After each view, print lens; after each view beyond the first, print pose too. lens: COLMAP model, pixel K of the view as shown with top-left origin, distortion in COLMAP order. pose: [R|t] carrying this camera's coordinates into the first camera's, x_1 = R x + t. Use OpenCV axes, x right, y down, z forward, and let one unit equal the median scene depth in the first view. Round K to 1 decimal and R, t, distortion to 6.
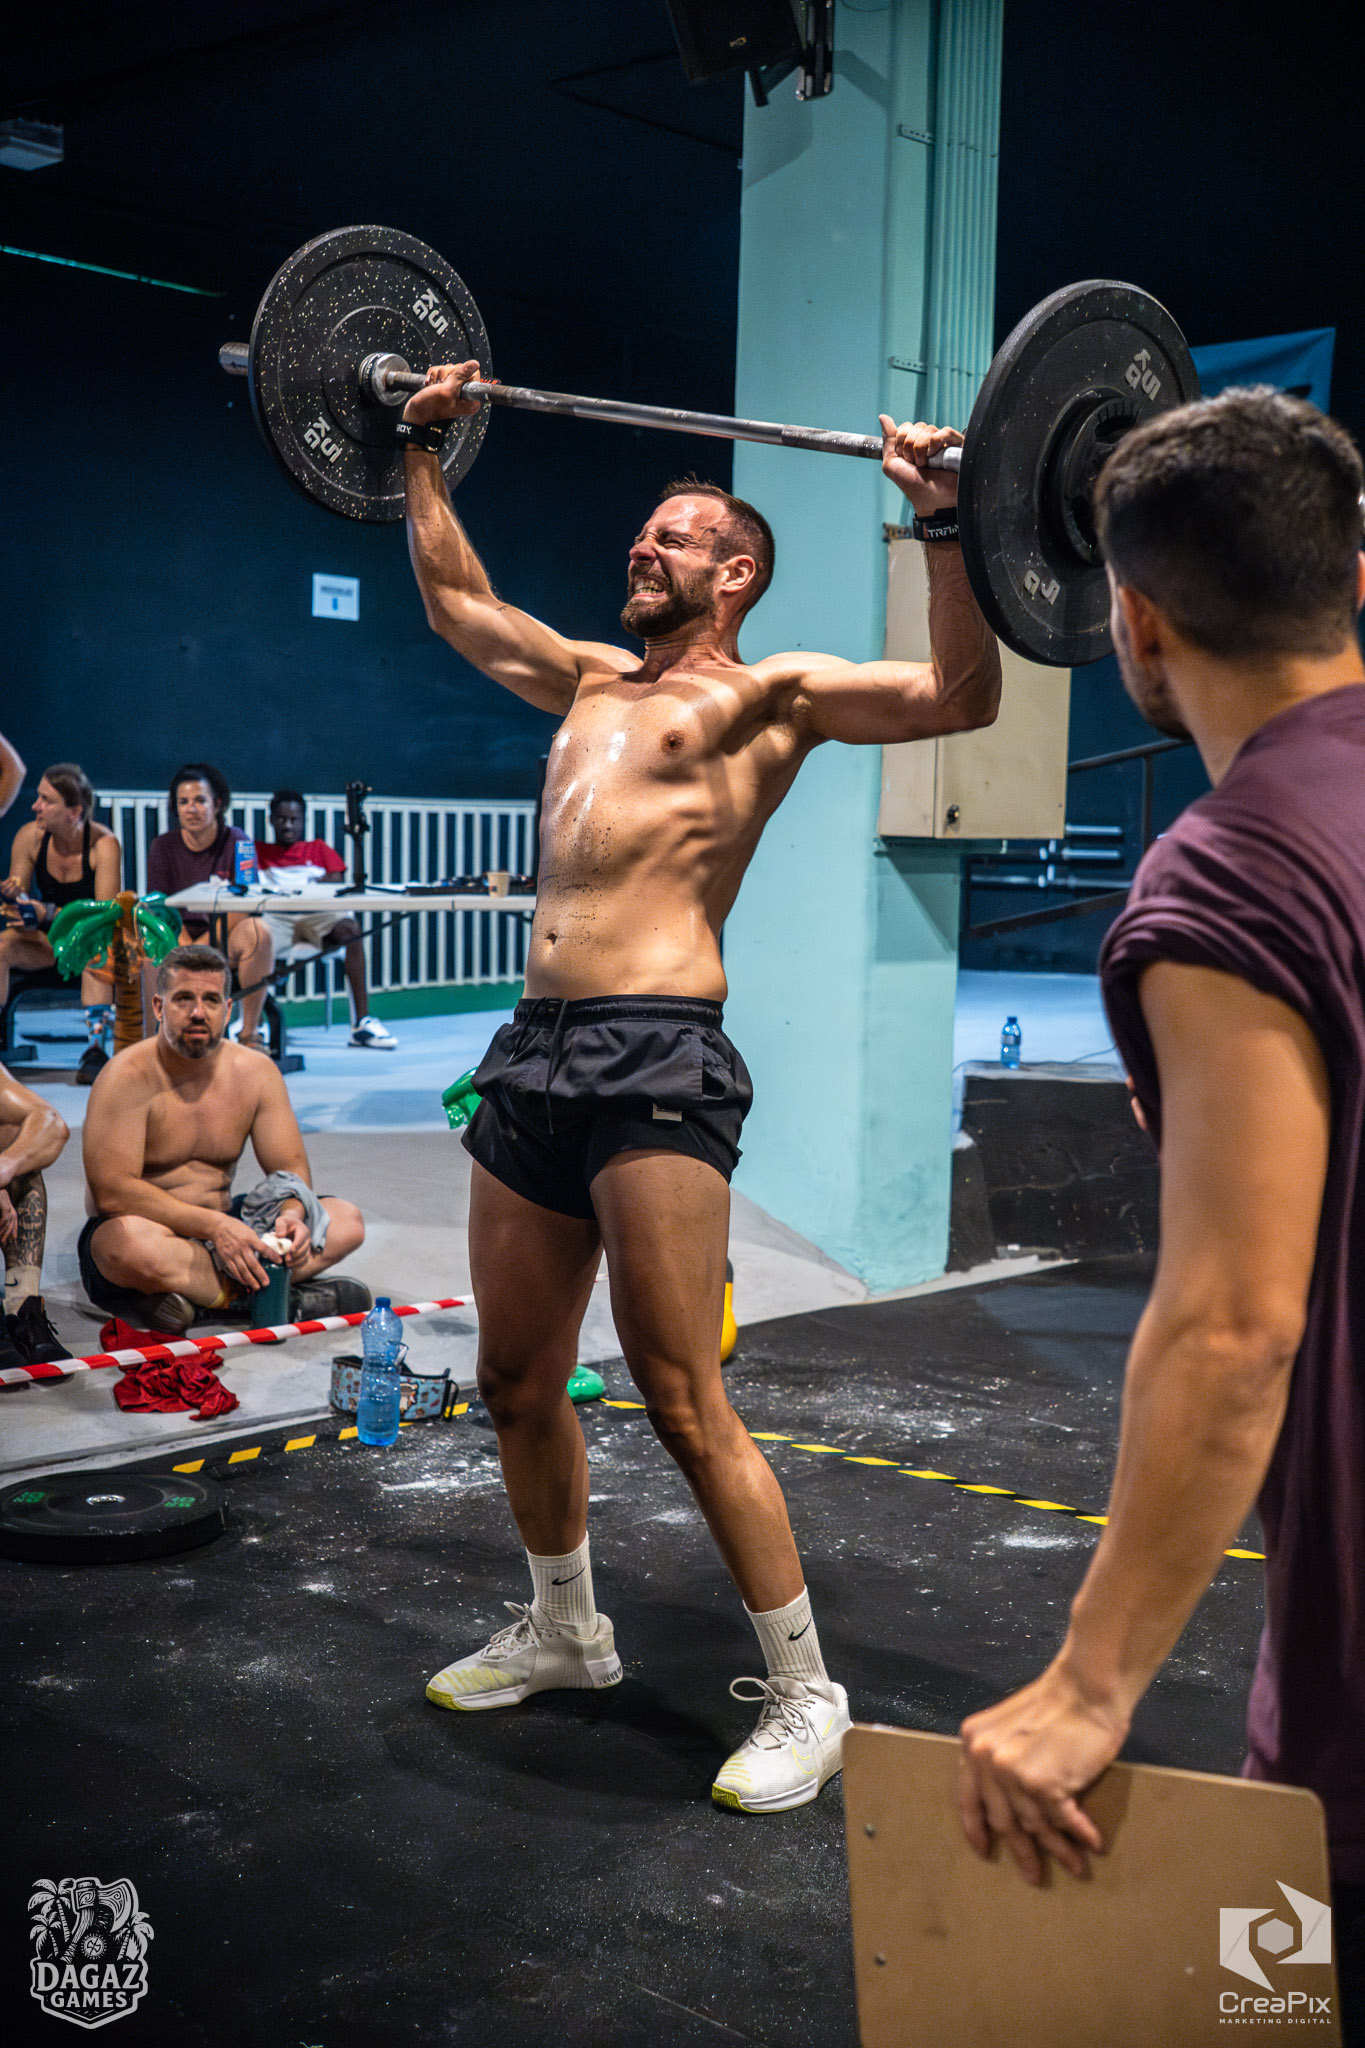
lens RADIAL K [[2502.3, 0, 669.2], [0, 2502.3, 1021.3], [0, 0, 1]] dist [0.095050, 0.000000]
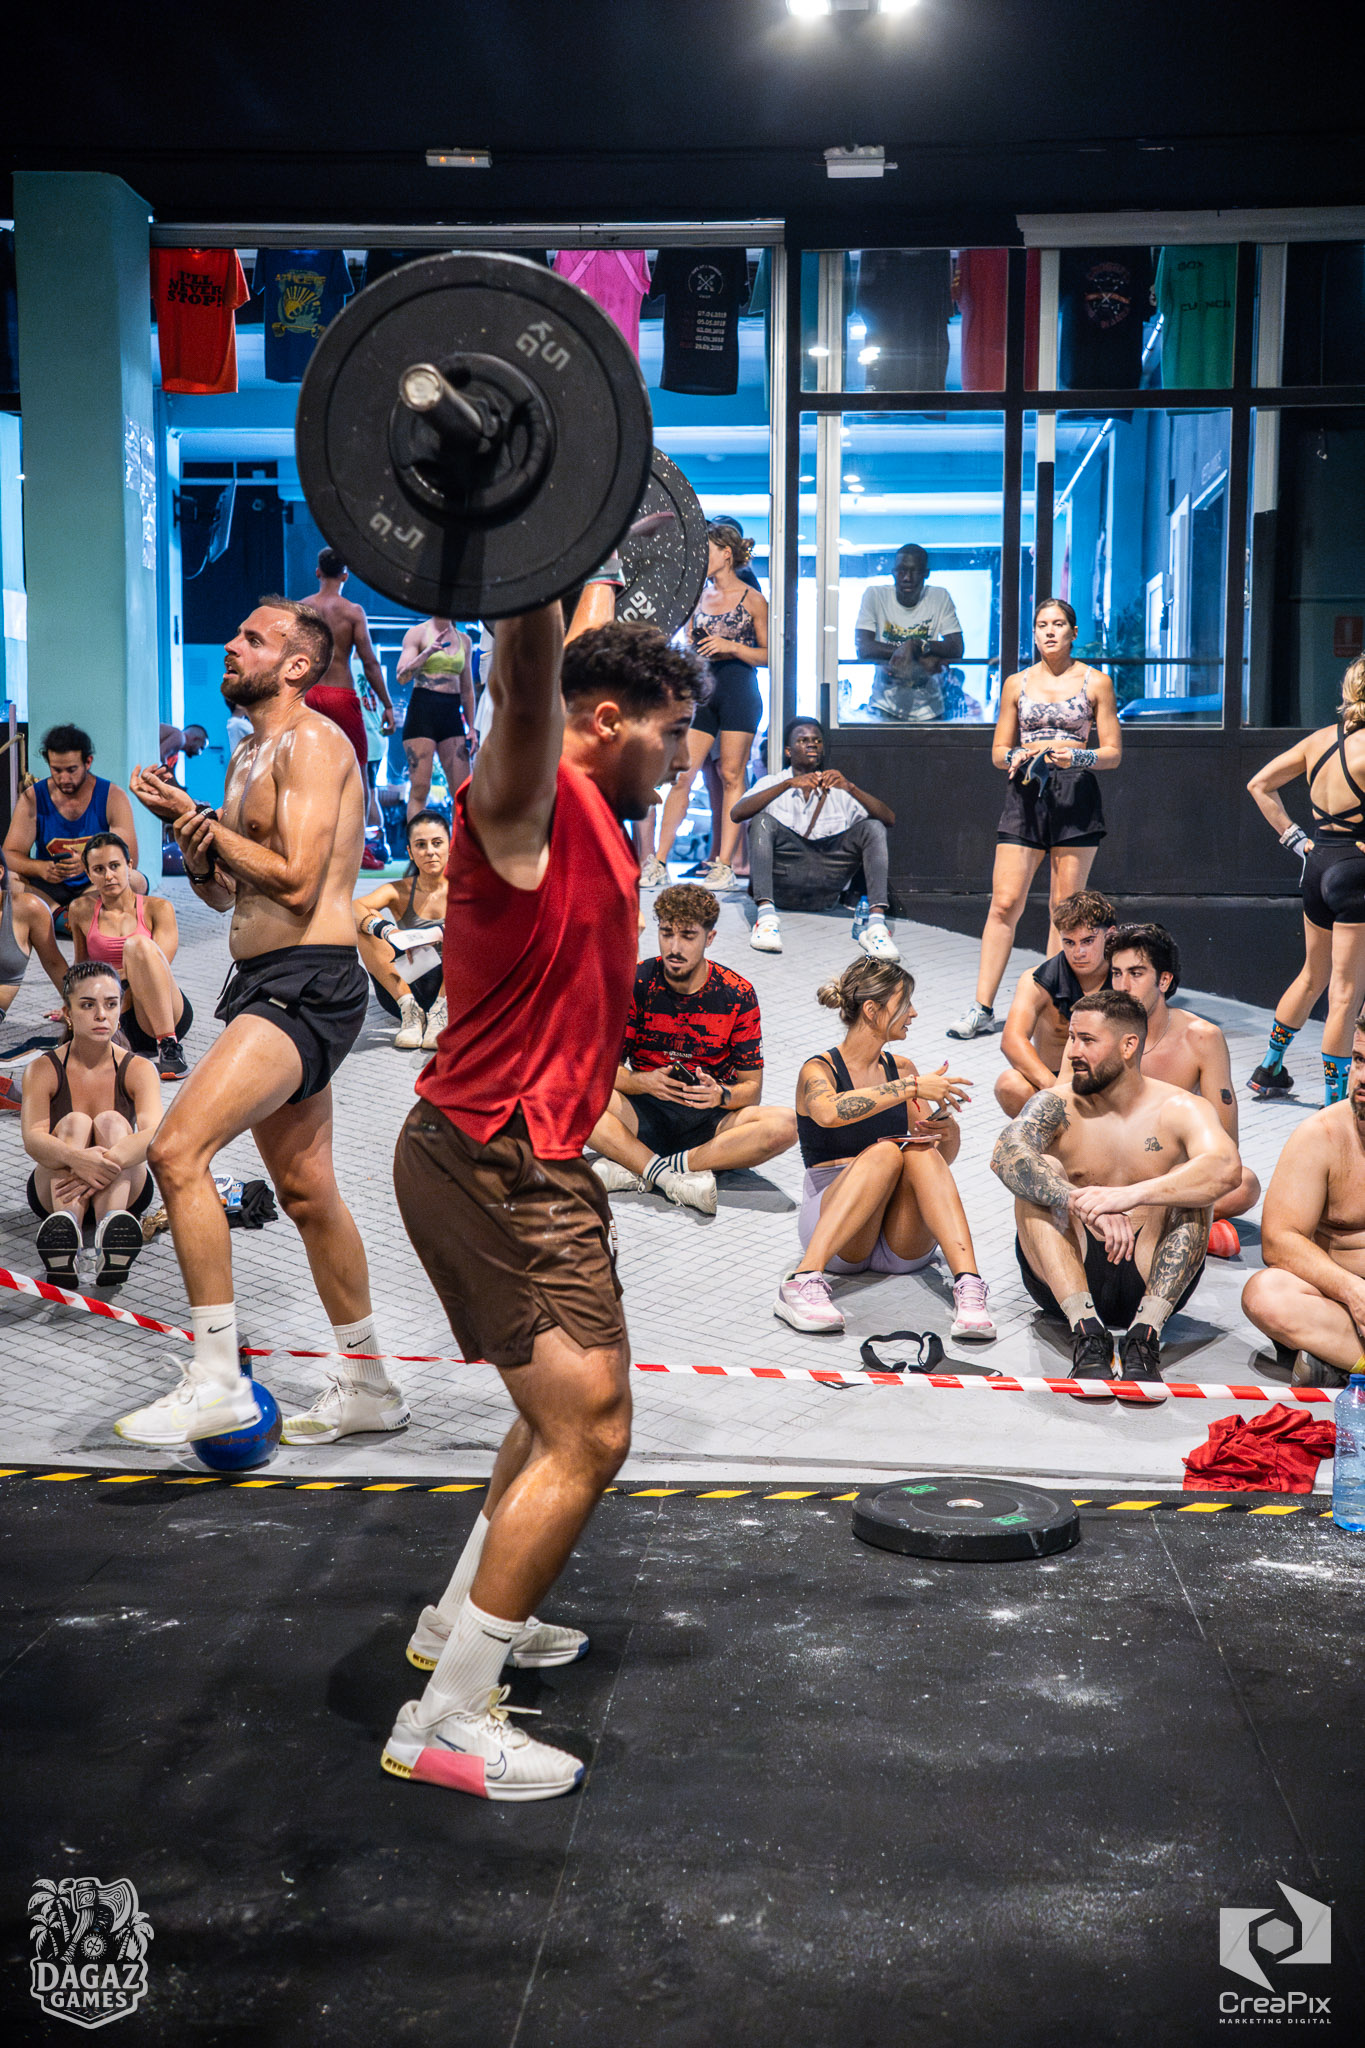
lens RADIAL K [[2502.3, 0, 665.9], [0, 2502.3, 1039.4], [0, 0, 1]] dist [0.095050, 0.000000]
pose [[0.626893, 0.045014, -0.777804, 0.413097], [-0.059754, 0.998167, 0.009607, -0.009581], [0.776810, 0.040454, 0.628434, 0.168277]]
